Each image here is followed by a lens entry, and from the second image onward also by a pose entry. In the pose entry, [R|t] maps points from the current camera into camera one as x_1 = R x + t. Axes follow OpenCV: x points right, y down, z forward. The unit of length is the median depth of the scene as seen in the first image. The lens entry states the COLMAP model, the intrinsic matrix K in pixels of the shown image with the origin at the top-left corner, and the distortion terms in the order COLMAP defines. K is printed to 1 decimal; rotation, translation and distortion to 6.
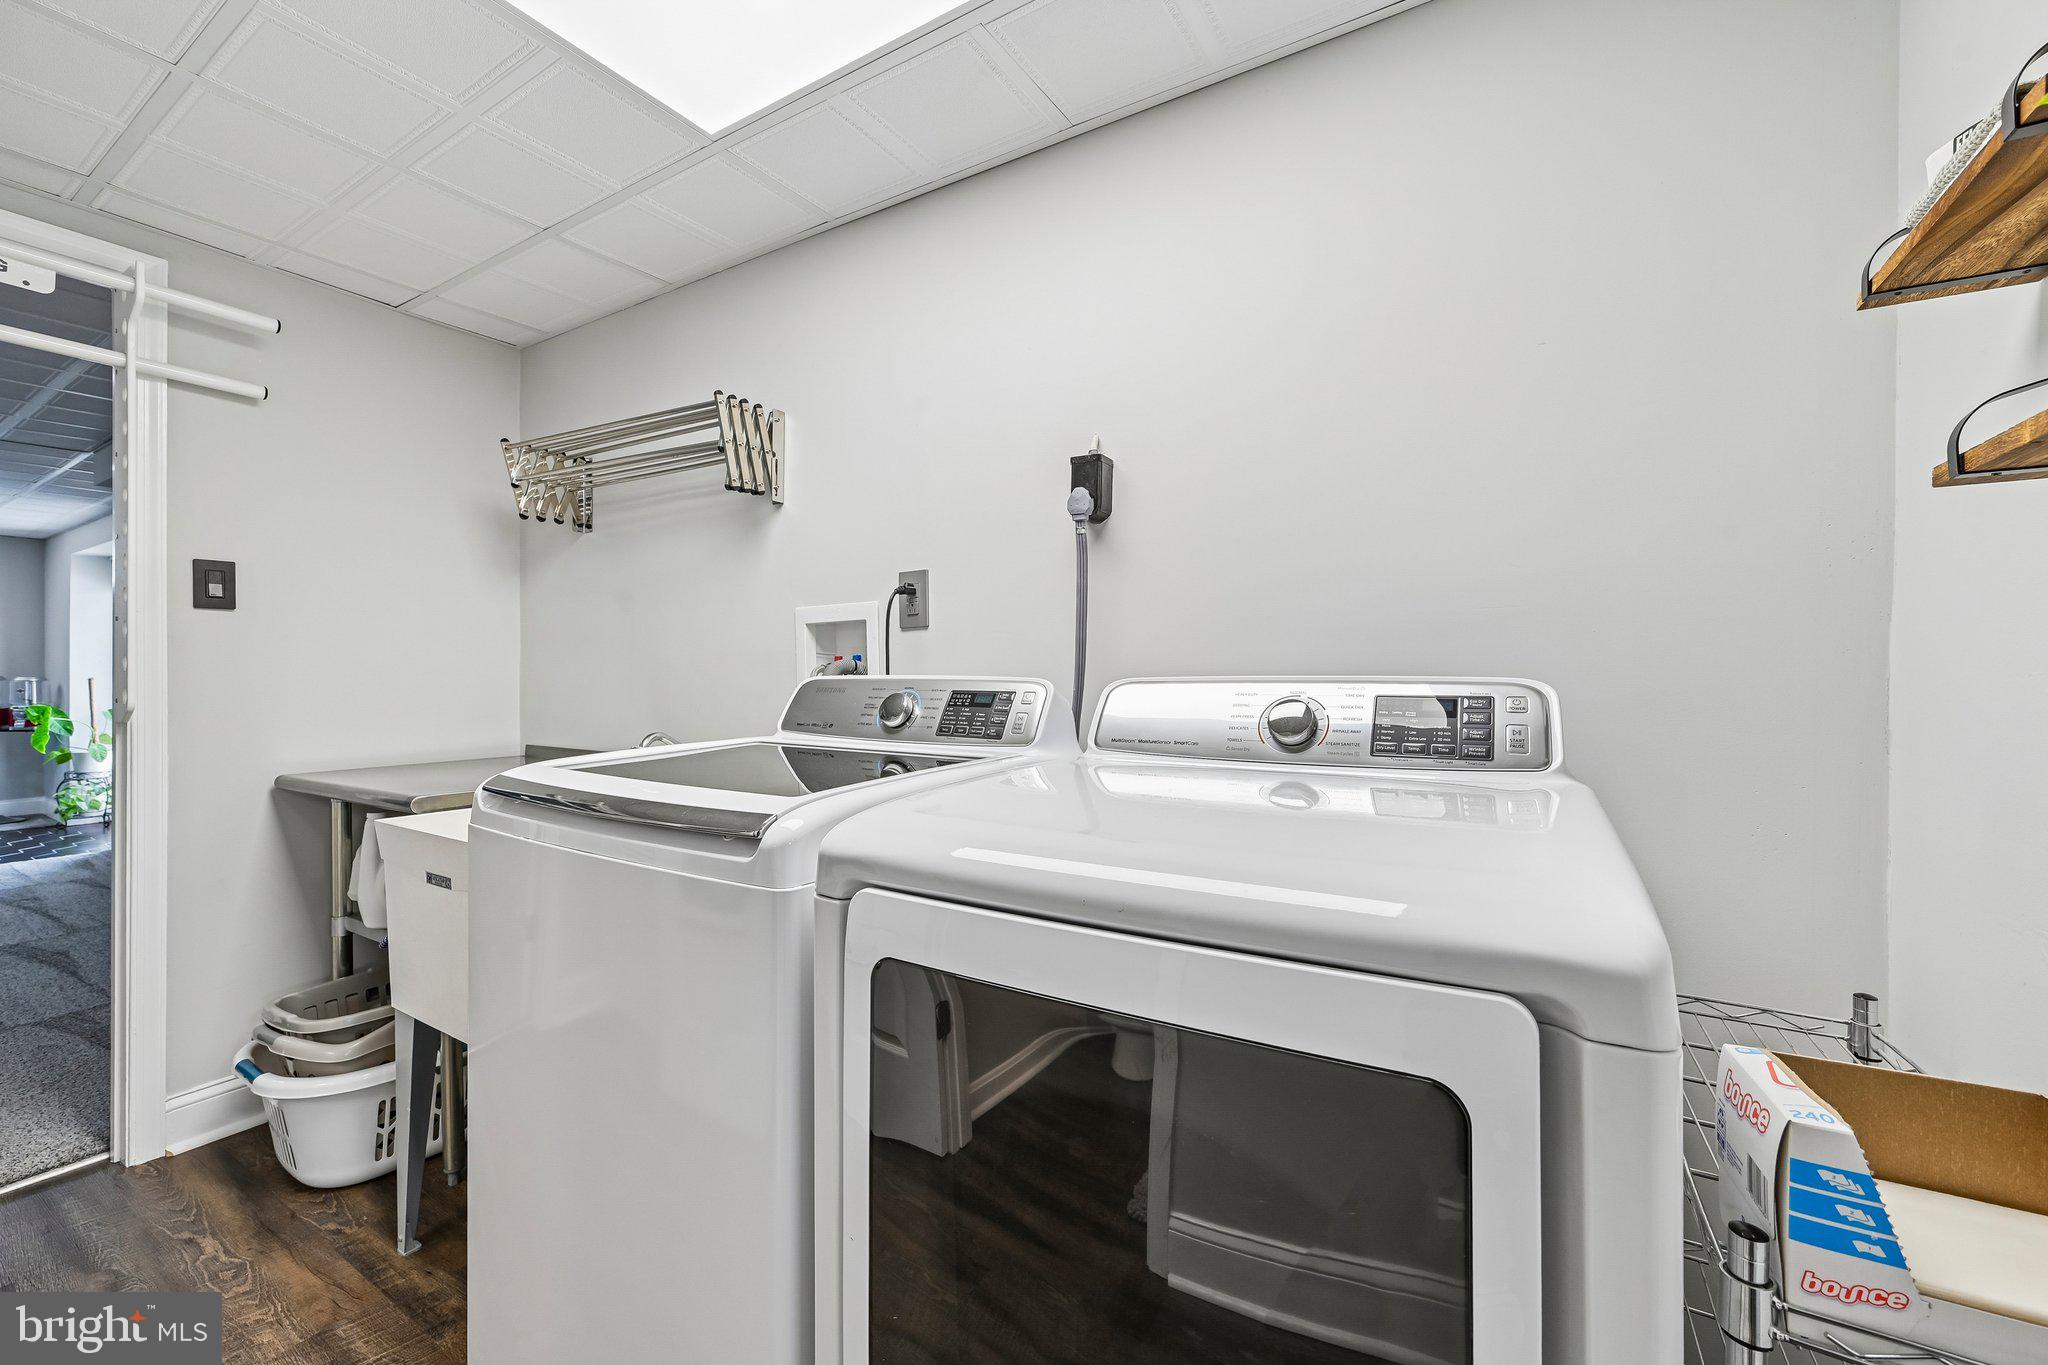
lens RADIAL K [[806.7, 0, 1040.5], [0, 806.7, 685.5], [0, 0, 1]] dist [0.000929, 0.000198]
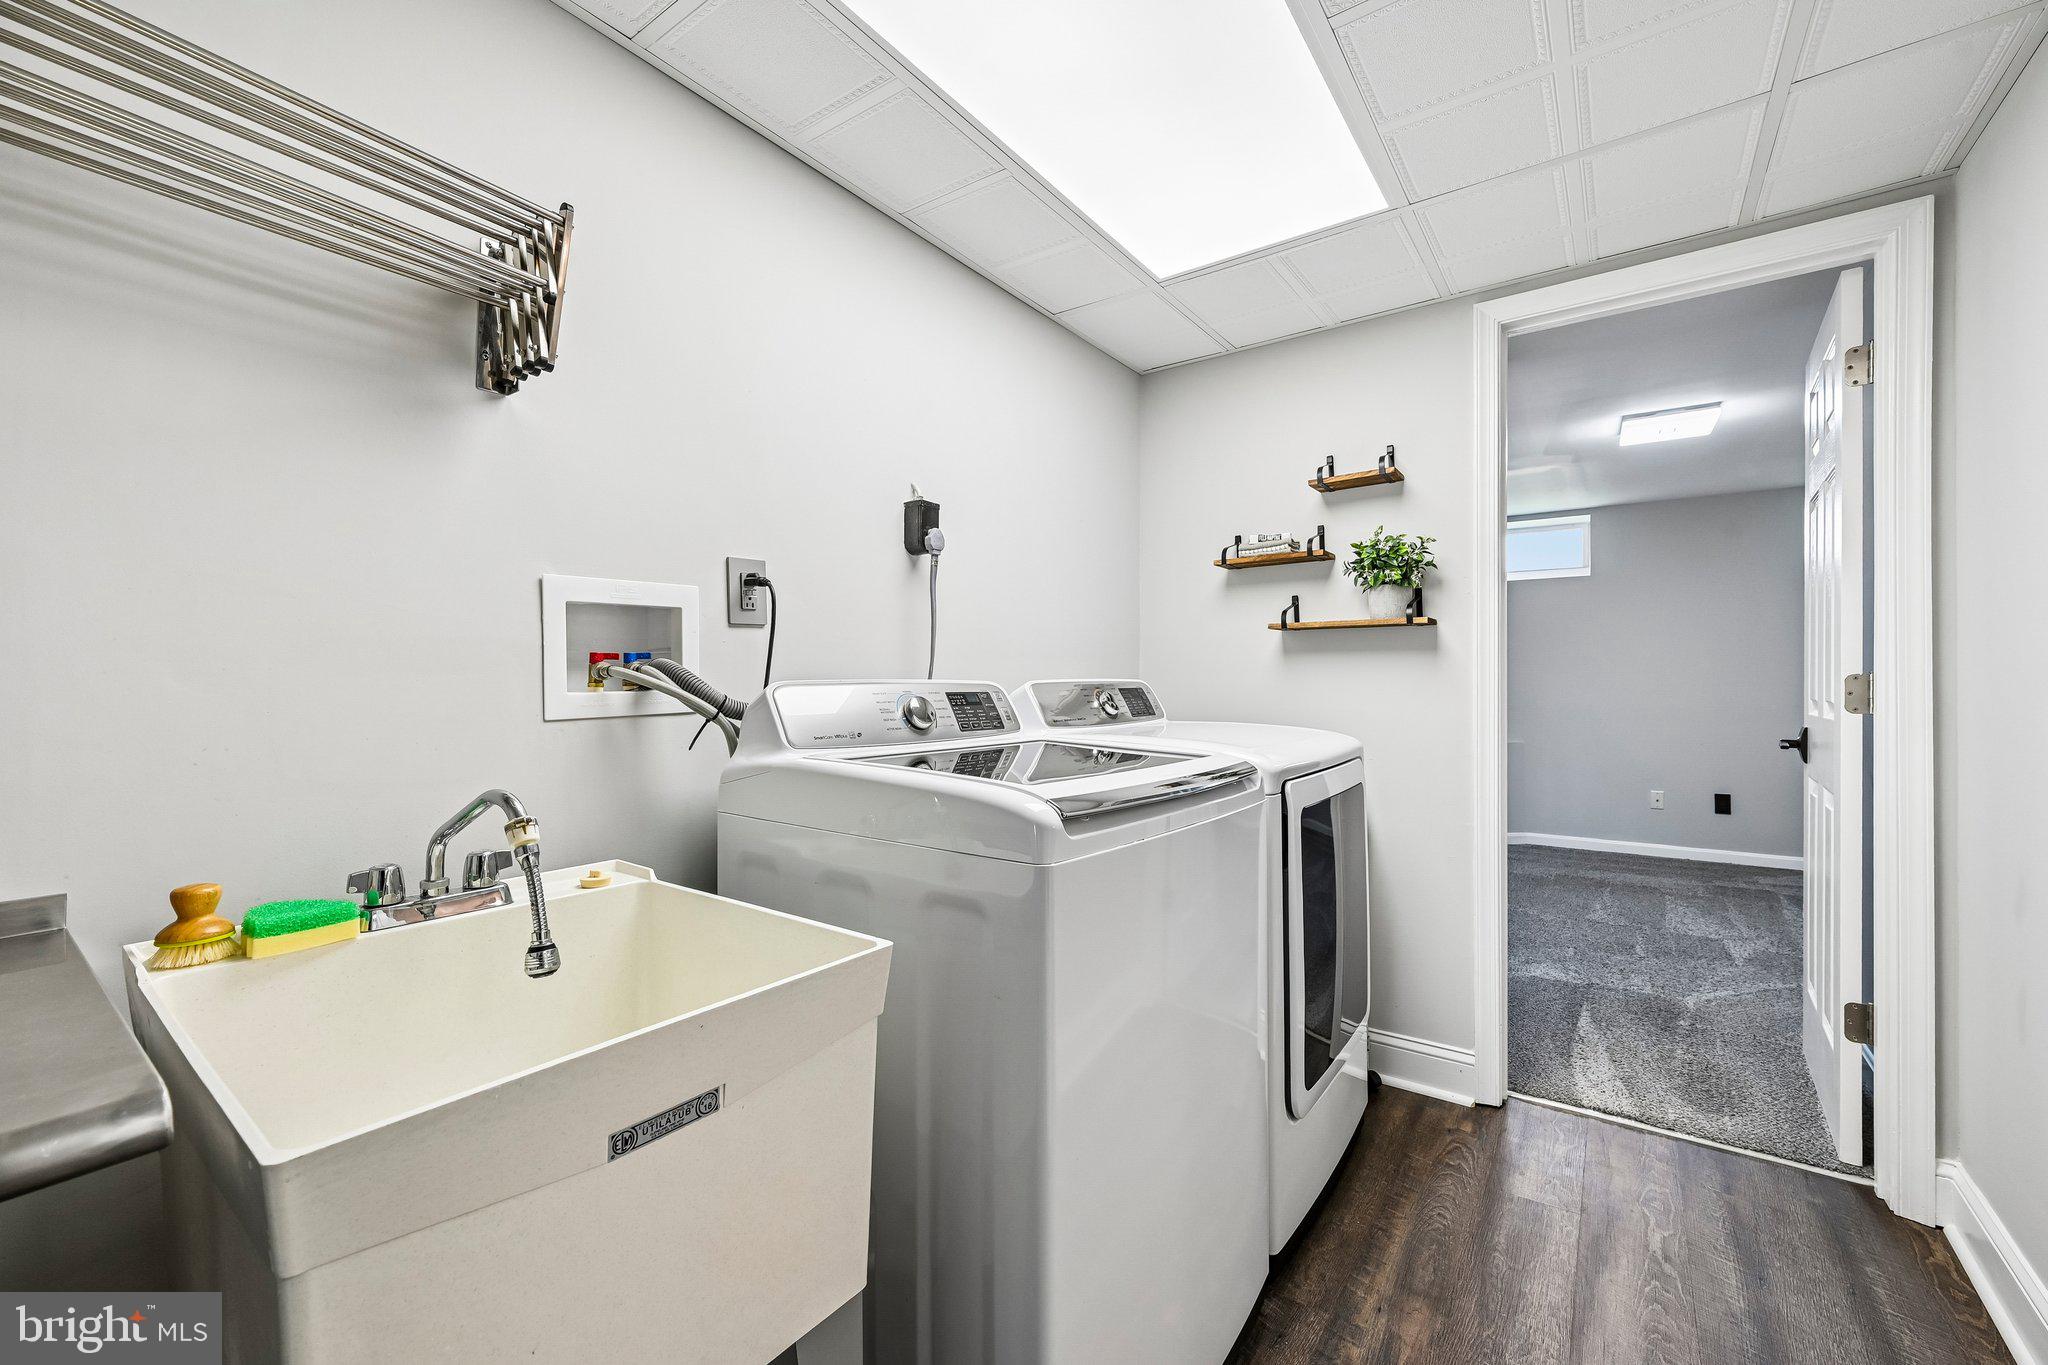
lens RADIAL K [[806.7, 0, 1040.5], [0, 806.7, 685.5], [0, 0, 1]] dist [0.000929, 0.000198]
pose [[0.080455, -0.012227, 0.996683, -1.241040], [0.012190, 0.999862, 0.011282, -0.015832], [-0.996684, 0.011242, 0.080593, 0.767890]]
